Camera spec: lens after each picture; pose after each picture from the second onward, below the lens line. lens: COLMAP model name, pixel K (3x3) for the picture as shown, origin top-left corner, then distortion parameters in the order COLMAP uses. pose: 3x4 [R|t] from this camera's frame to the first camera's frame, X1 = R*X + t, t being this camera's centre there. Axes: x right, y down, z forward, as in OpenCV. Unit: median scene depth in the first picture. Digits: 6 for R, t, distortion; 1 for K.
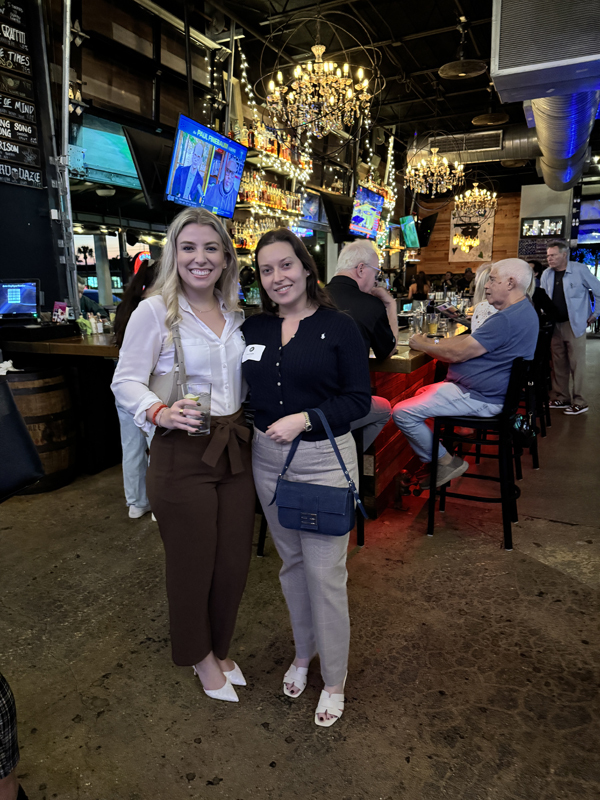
lens RADIAL K [[576.1, 0, 299.7], [0, 576.1, 396.9], [0, 0, 1]] dist [0.030353, -0.023262]
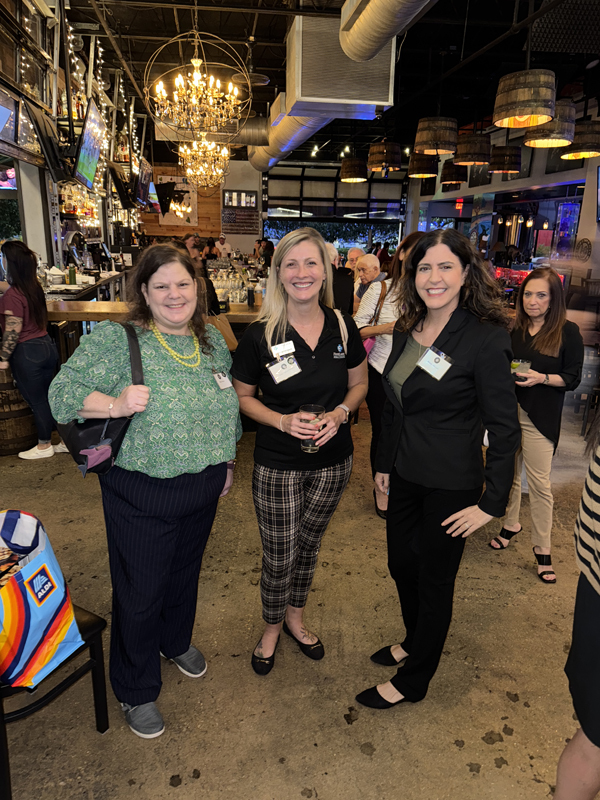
lens RADIAL K [[576.1, 0, 301.0], [0, 576.1, 399.7], [0, 0, 1]] dist [0.030353, -0.023262]
pose [[0.830332, -0.113348, 0.545620, -0.541972], [0.070431, 0.992590, 0.099019, -0.000486], [-0.552801, -0.043790, 0.832162, -0.169705]]
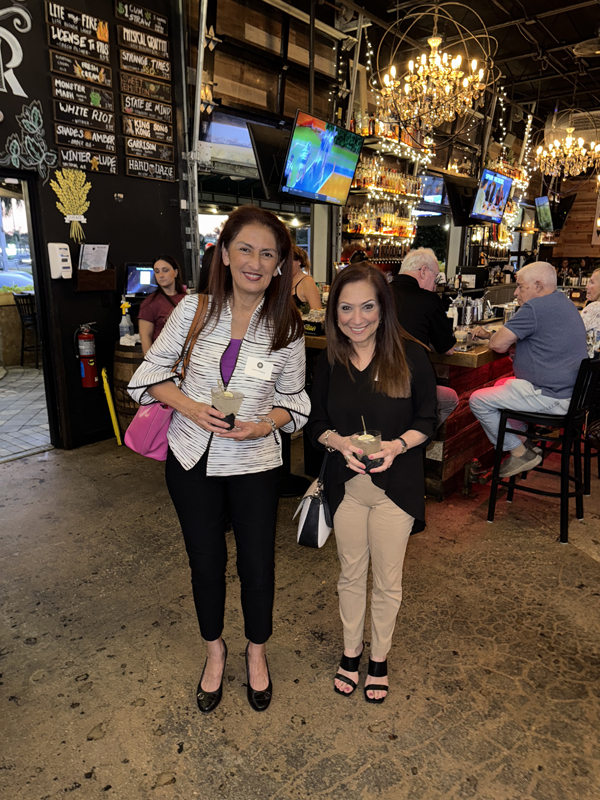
lens RADIAL K [[576.1, 0, 308.7], [0, 576.1, 400.2], [0, 0, 1]] dist [0.030353, -0.023262]
pose [[0.977119, 0.075380, -0.198888, 0.067672], [-0.066079, 0.996406, 0.053004, -0.011084], [0.202169, -0.038649, 0.978588, -0.067055]]
